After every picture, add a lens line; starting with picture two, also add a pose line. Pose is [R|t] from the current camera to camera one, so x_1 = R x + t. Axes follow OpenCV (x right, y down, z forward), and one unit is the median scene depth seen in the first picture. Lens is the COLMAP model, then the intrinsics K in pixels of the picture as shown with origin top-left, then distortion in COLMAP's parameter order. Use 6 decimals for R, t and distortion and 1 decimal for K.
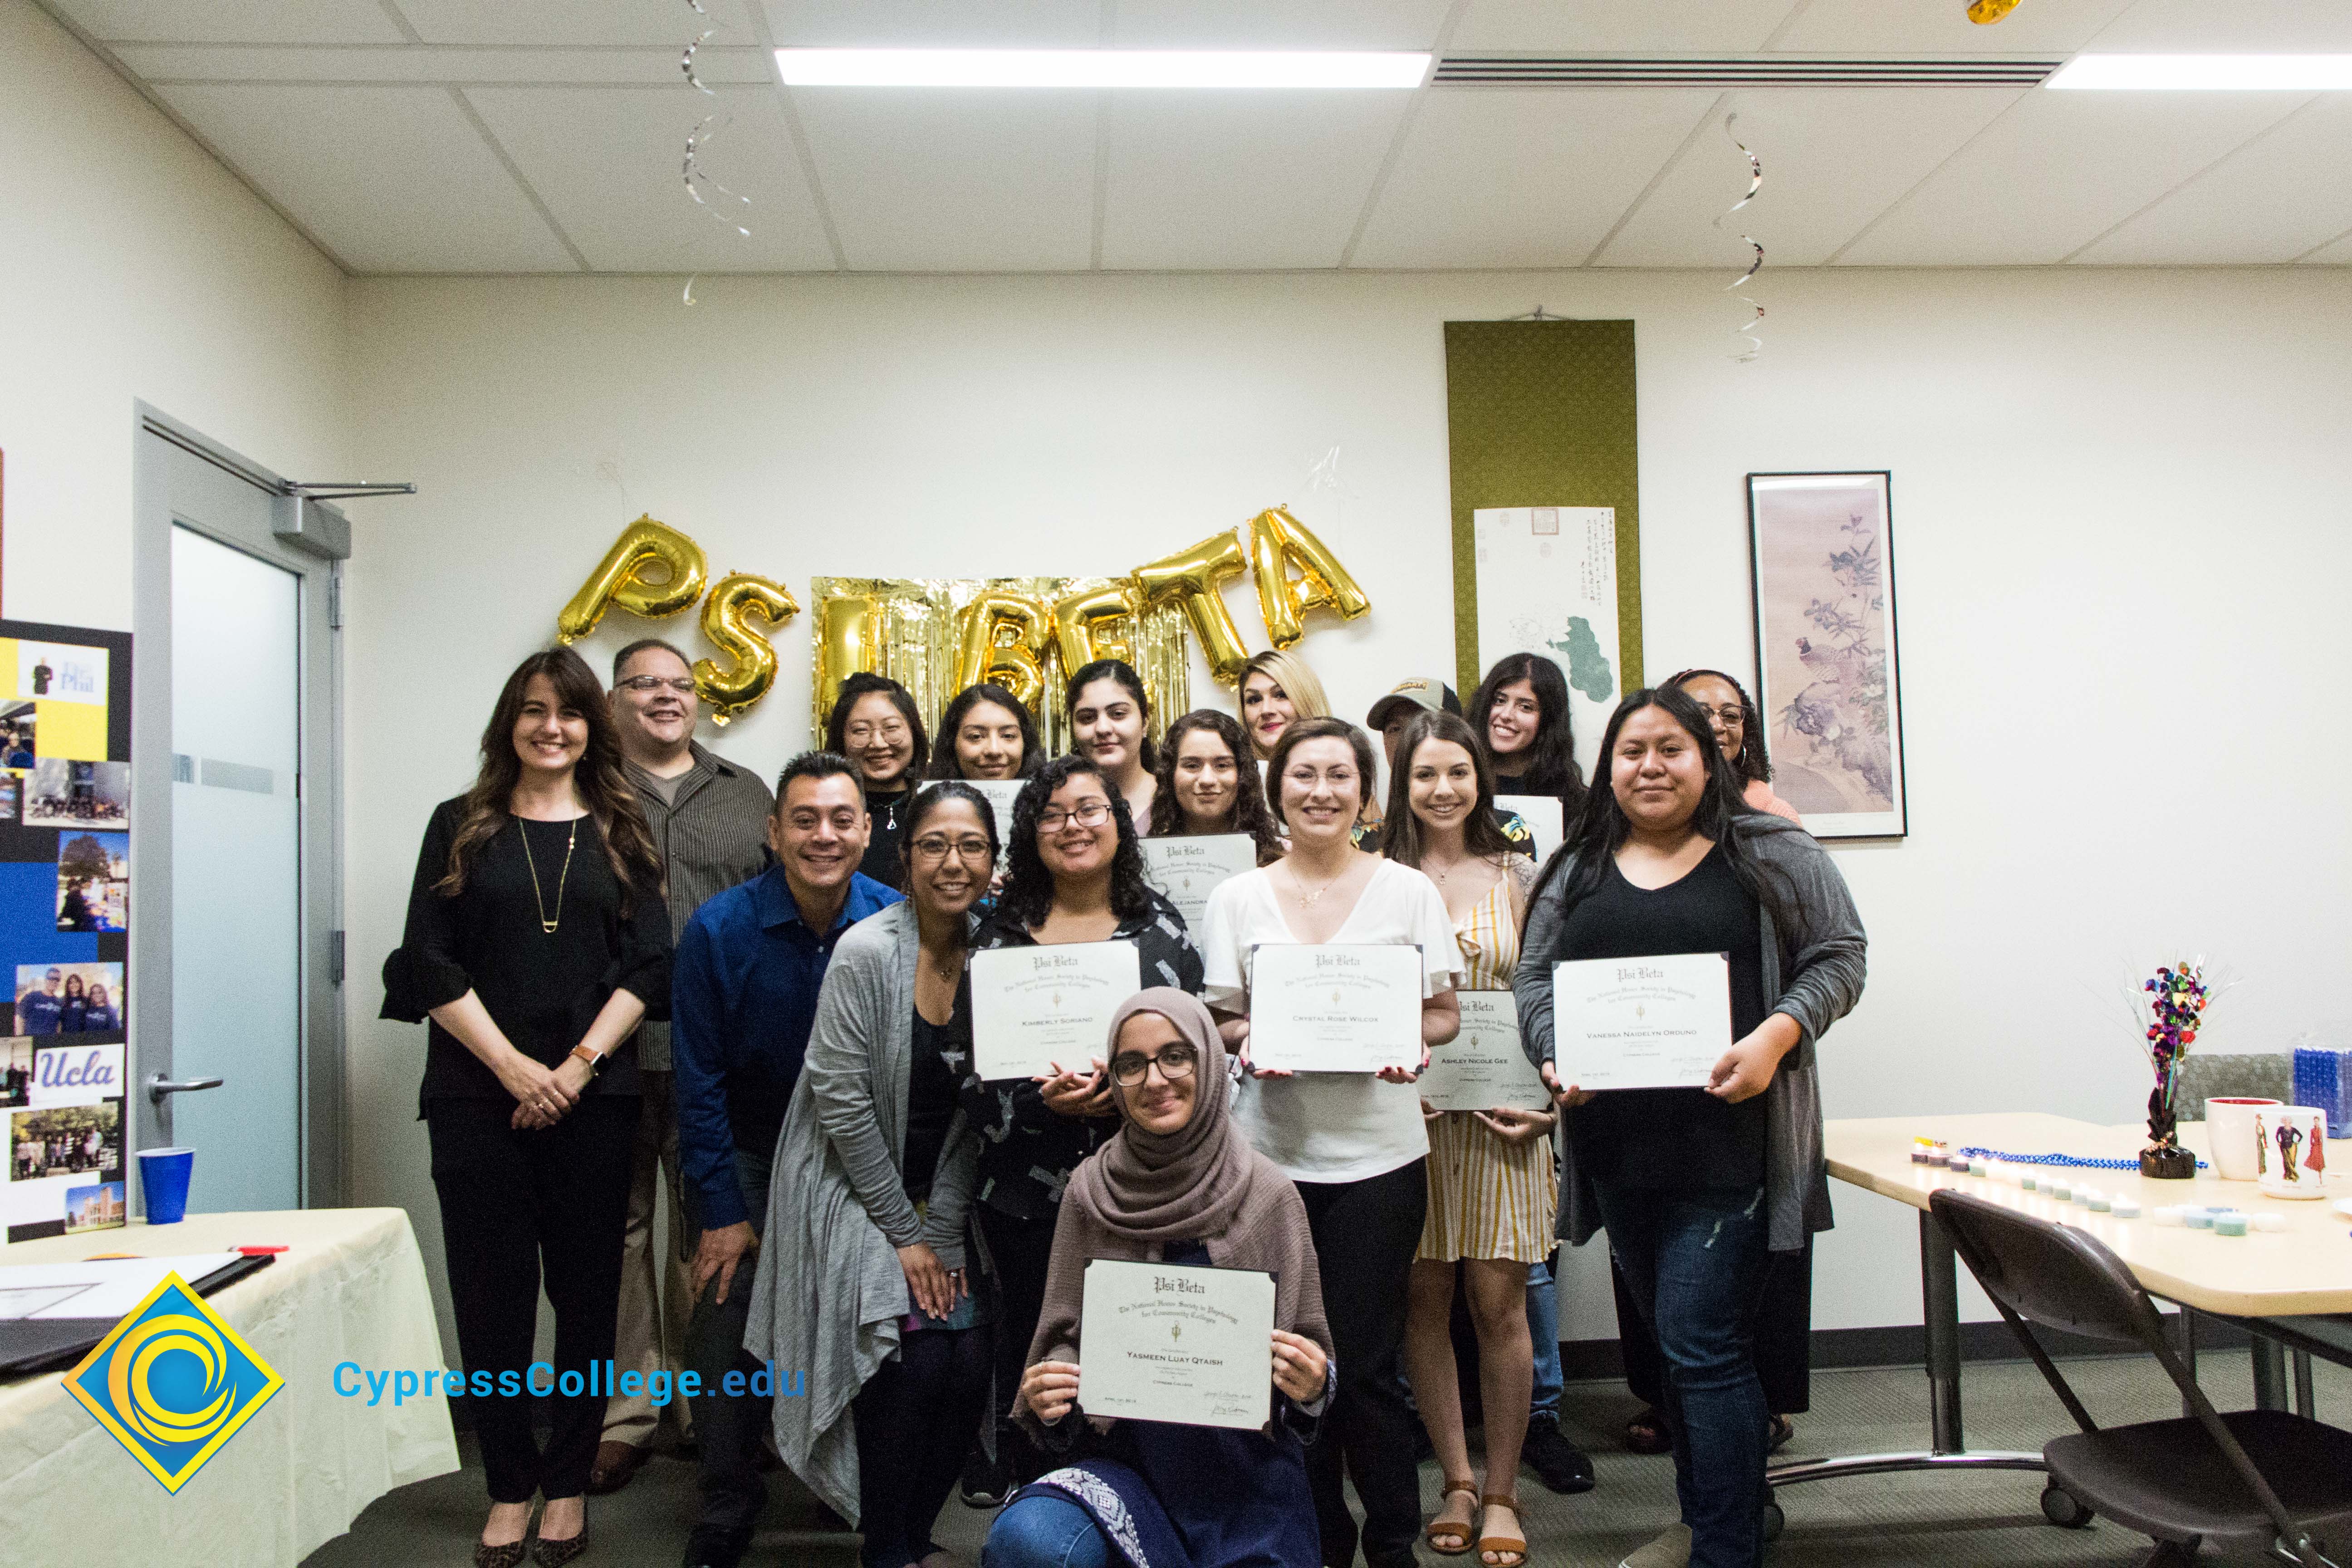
lens RADIAL K [[1907.6, 0, 1185.0], [0, 1907.6, 792.1], [0, 0, 1]] dist [0.010078, -0.003459]
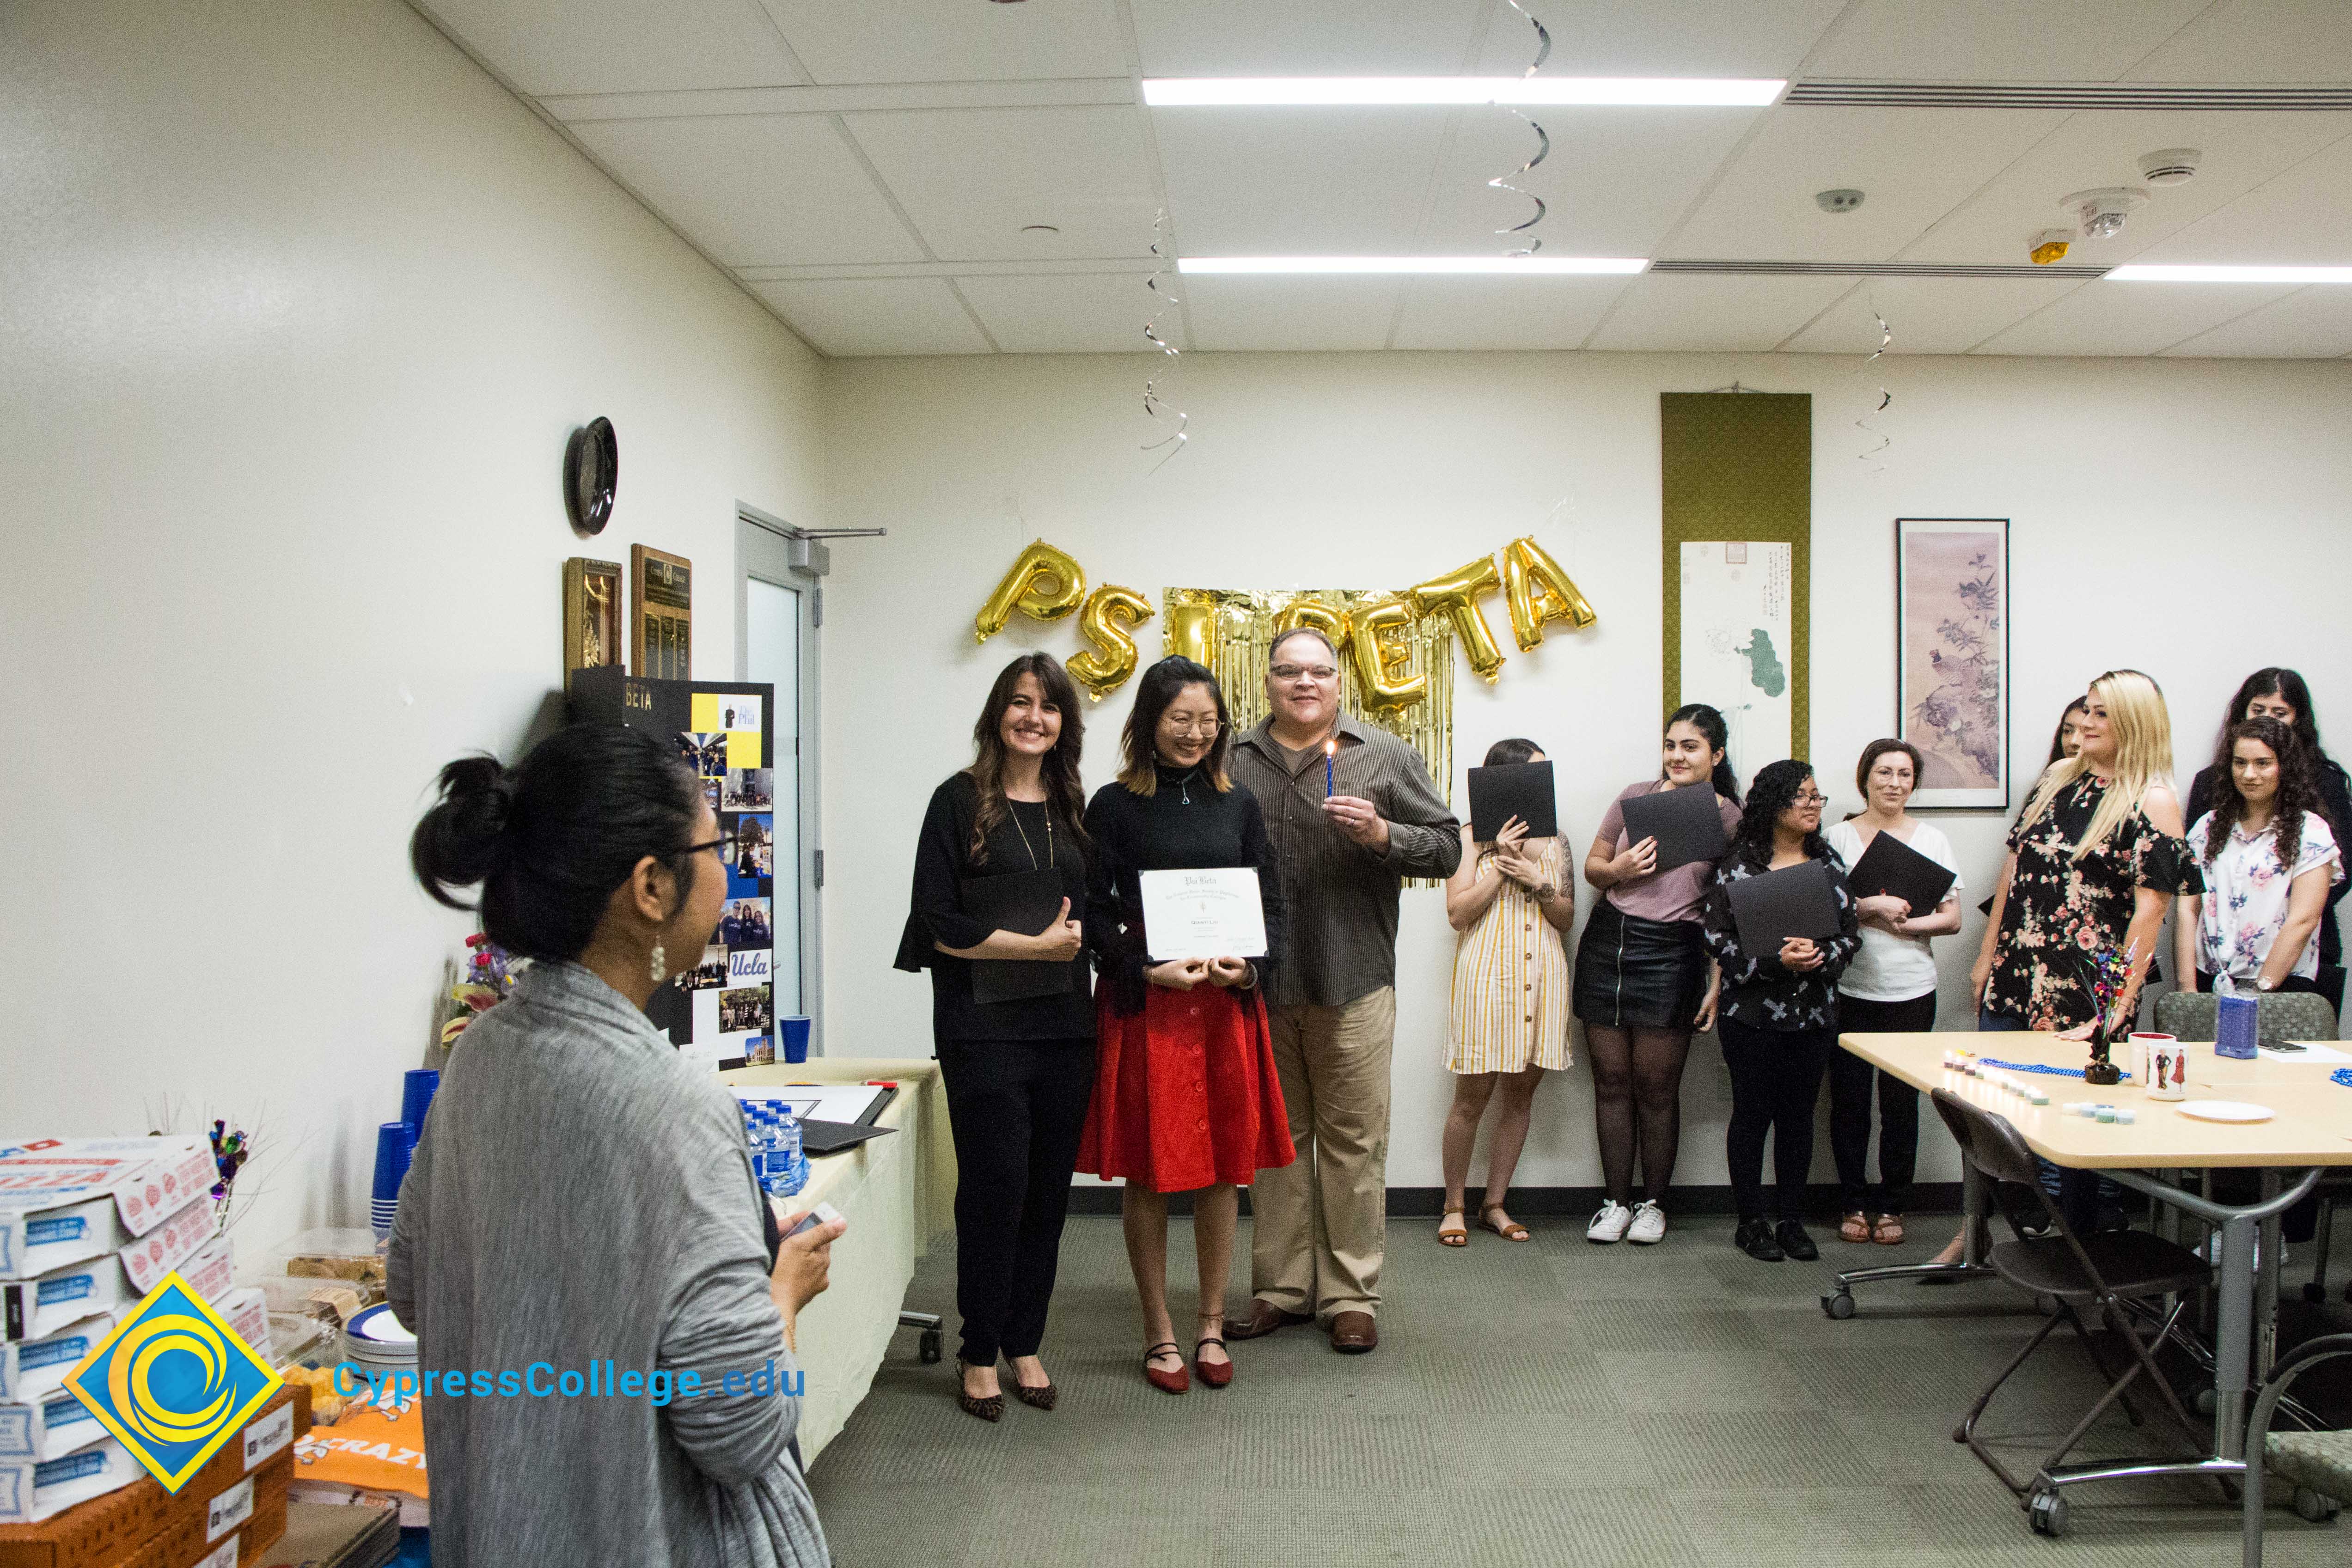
lens RADIAL K [[1967.5, 0, 1189.3], [0, 1967.5, 803.6], [0, 0, 1]] dist [-0.187416, 0.161249]
pose [[0.993851, 0.028663, -0.106954, -0.038040], [-0.019220, 0.995908, 0.088301, -0.104504], [0.109047, -0.085703, 0.990335, -0.414938]]
